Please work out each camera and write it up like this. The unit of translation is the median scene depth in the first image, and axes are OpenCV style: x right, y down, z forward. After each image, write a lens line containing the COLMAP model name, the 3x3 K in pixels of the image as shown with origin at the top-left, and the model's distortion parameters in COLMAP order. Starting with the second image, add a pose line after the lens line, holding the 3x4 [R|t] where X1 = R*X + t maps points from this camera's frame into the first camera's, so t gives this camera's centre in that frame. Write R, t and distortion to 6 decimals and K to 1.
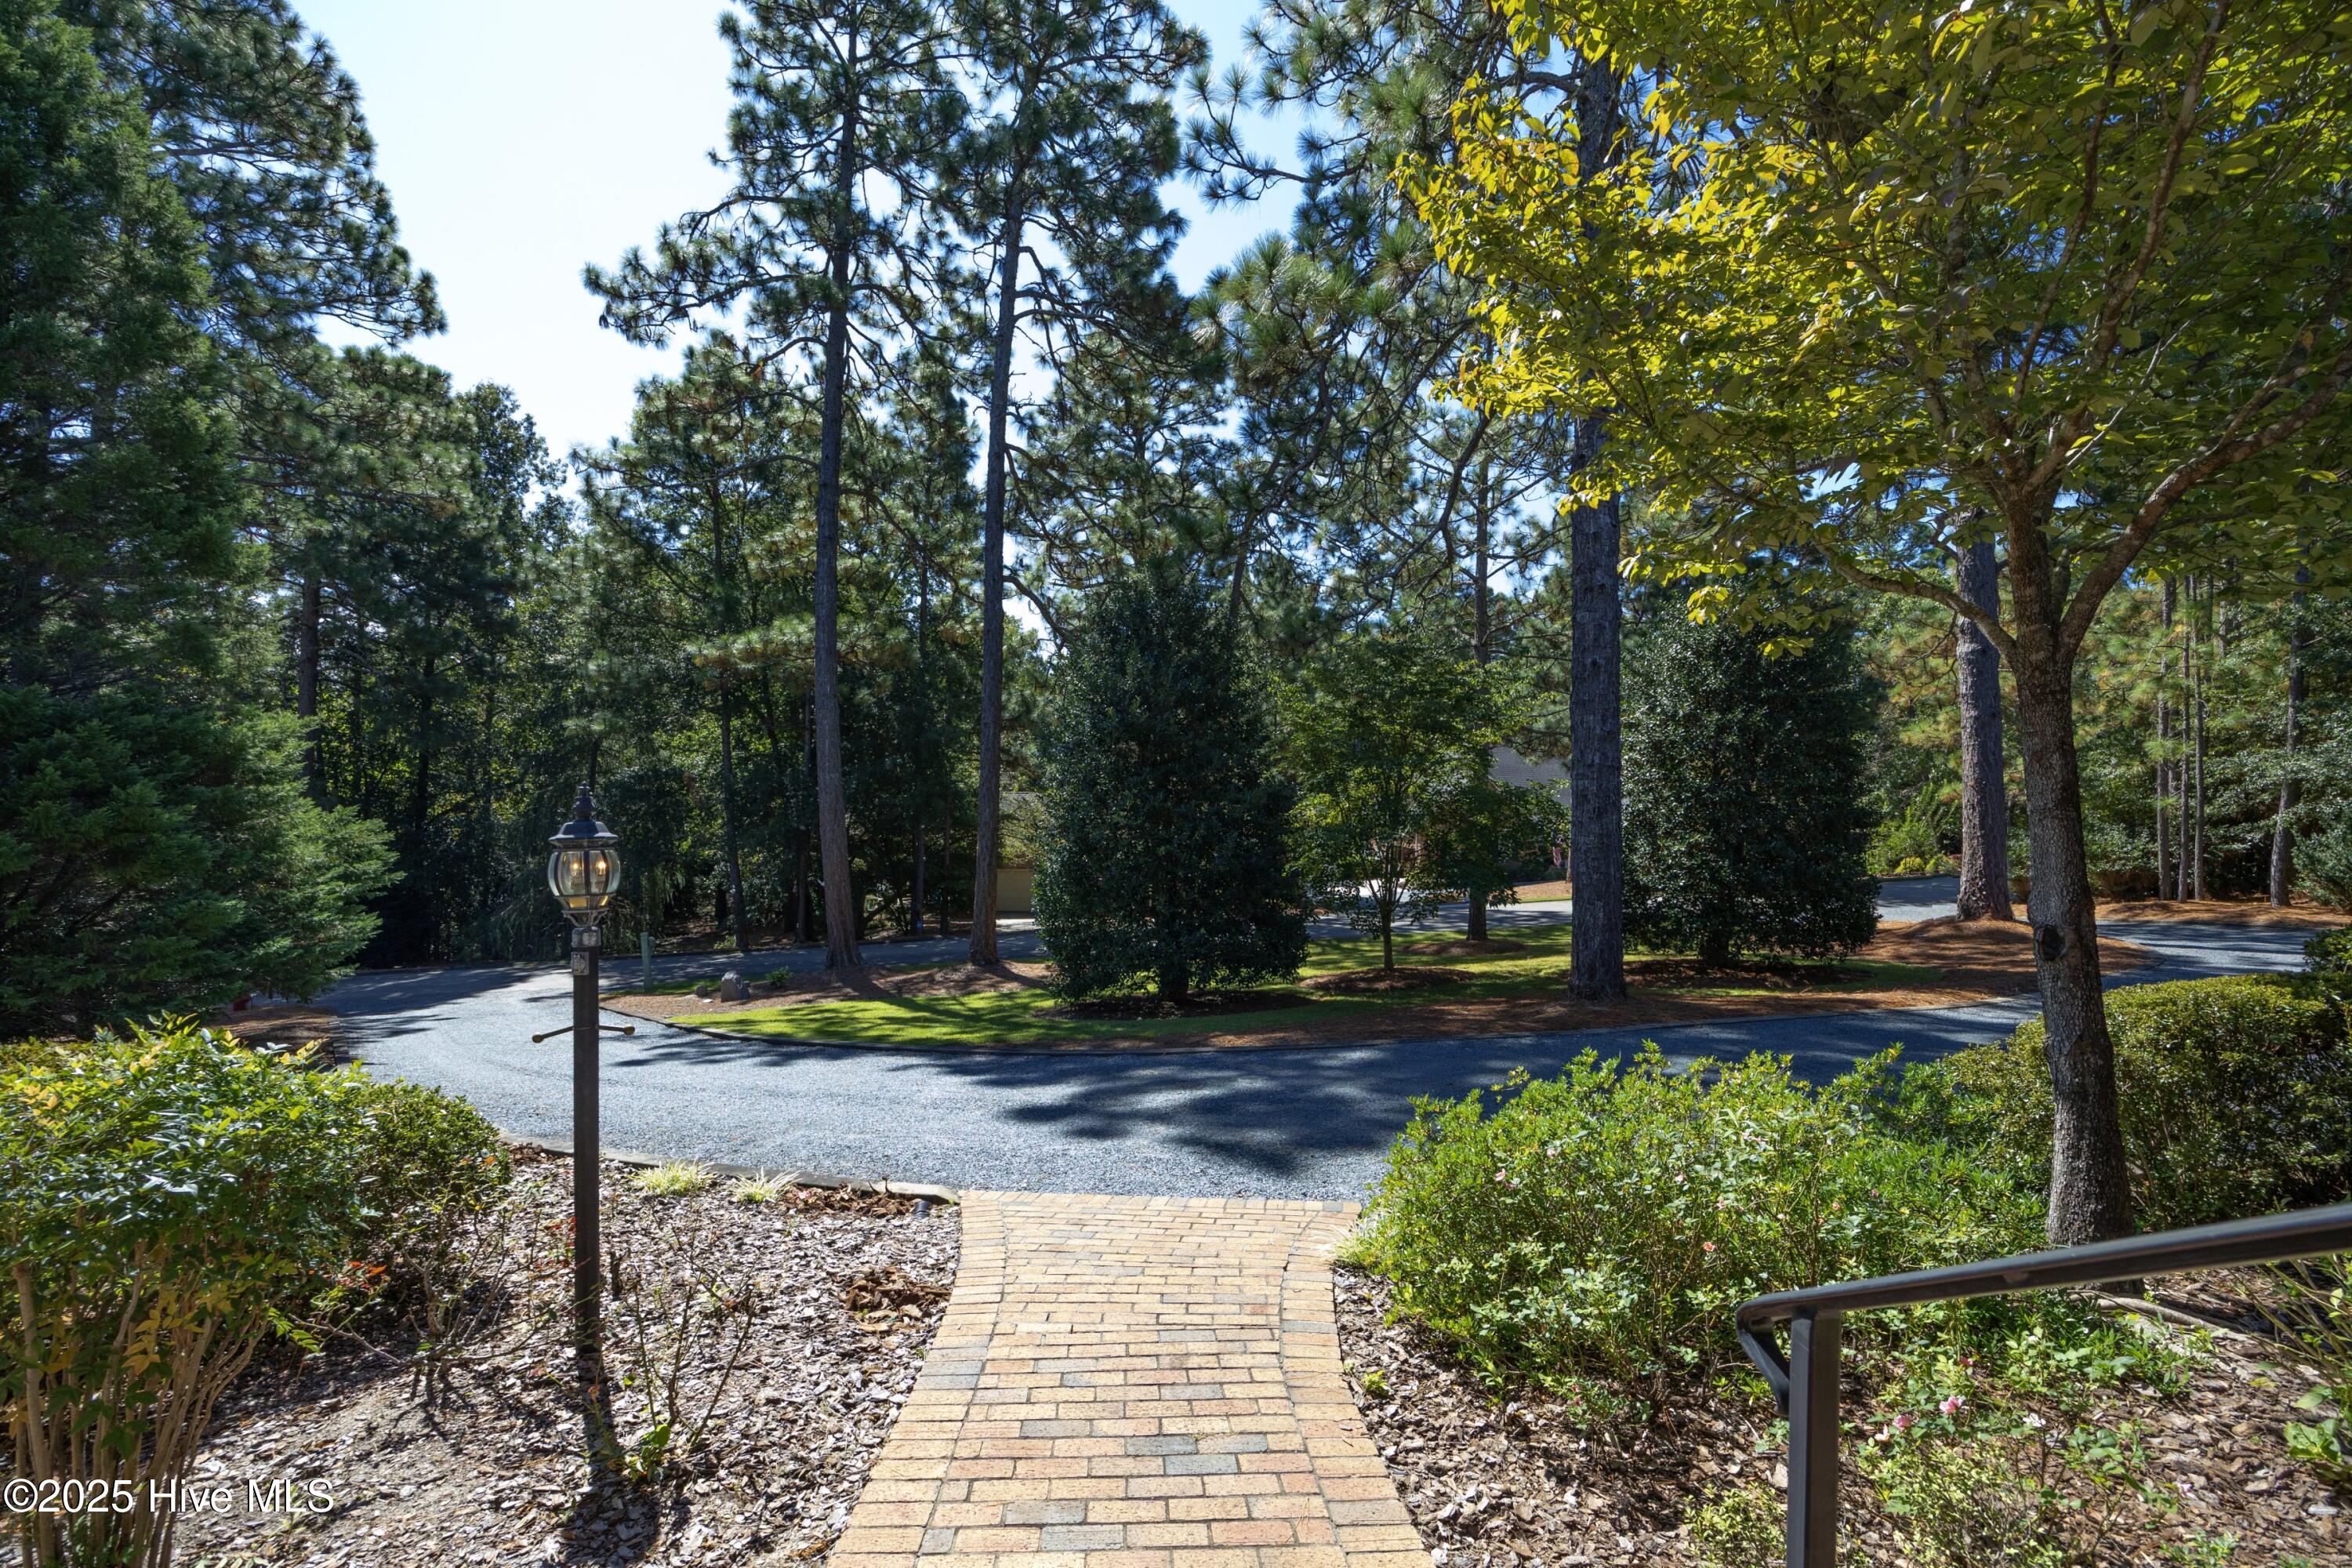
lens RADIAL K [[1035.1, 0, 1172.4], [0, 1035.1, 772.9], [0, 0, 1]] dist [-0.001774, -0.000223]
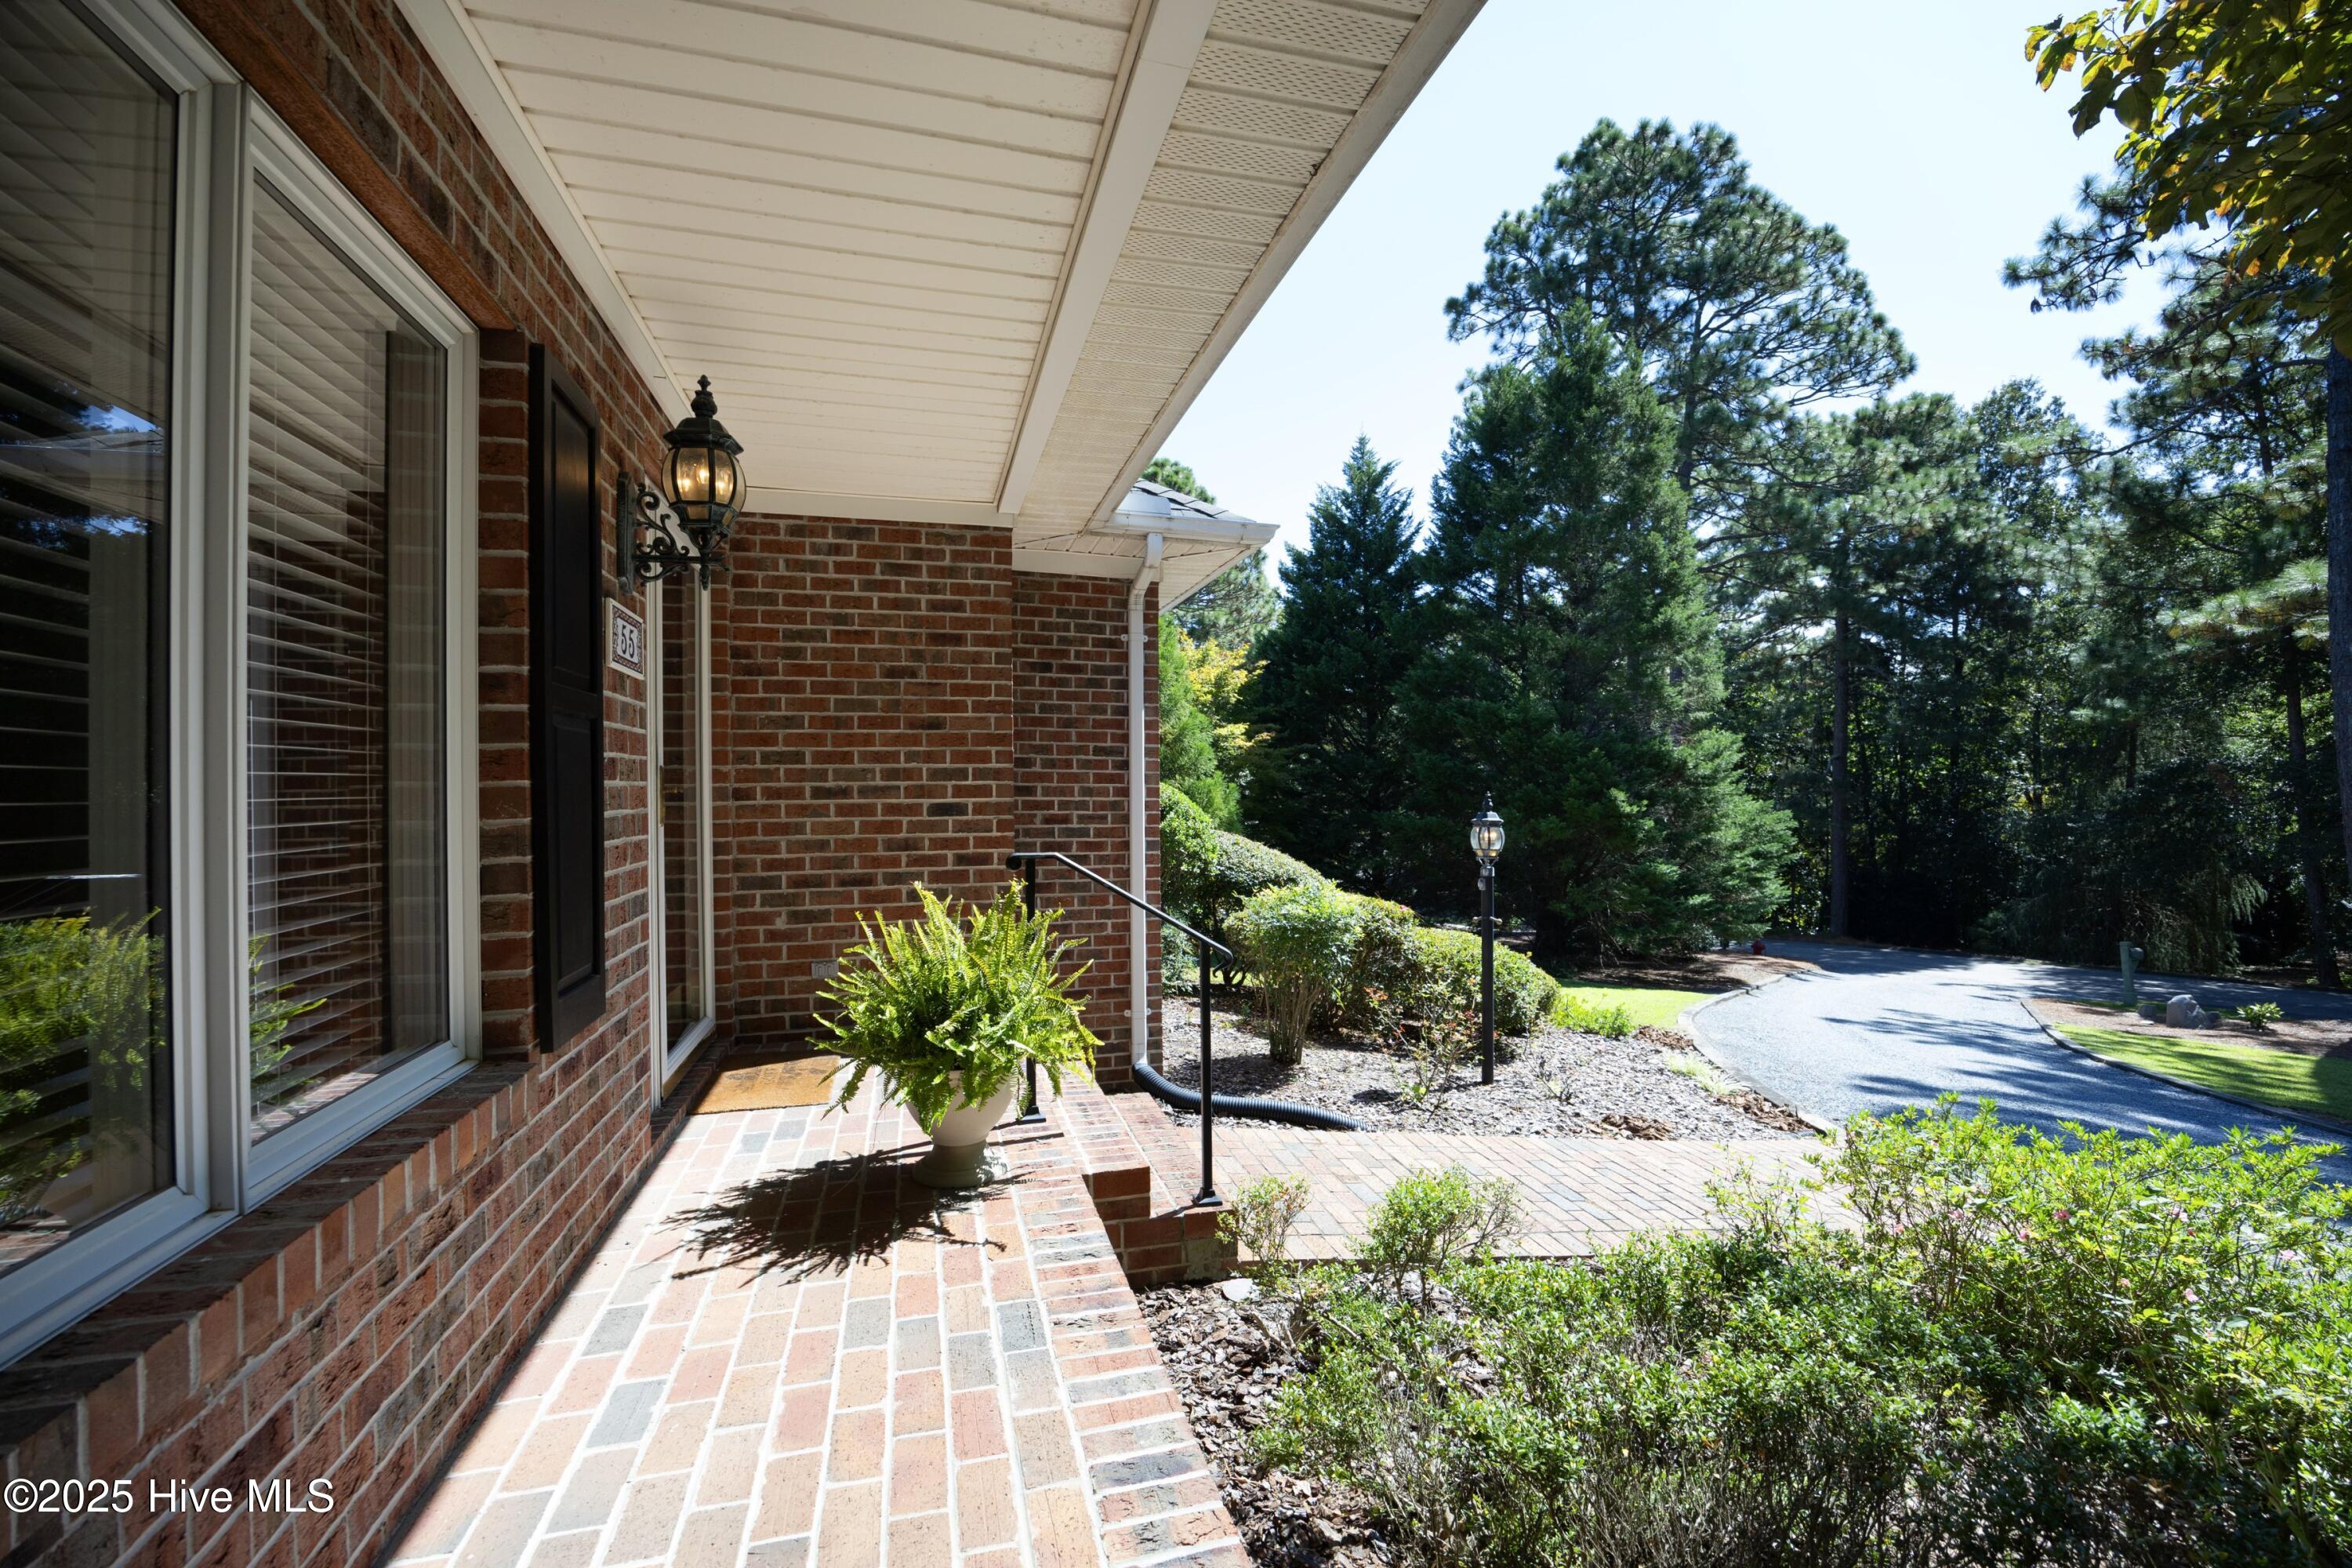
lens RADIAL K [[947.5, 0, 1171.0], [0, 947.5, 787.6], [0, 0, 1]] dist [-0.019062, -0.000523]
pose [[0.203817, -0.007280, -0.978982, 0.113888], [0.025933, 0.999662, -0.002034, -0.000860], [0.978666, -0.024973, 0.203936, 0.008791]]
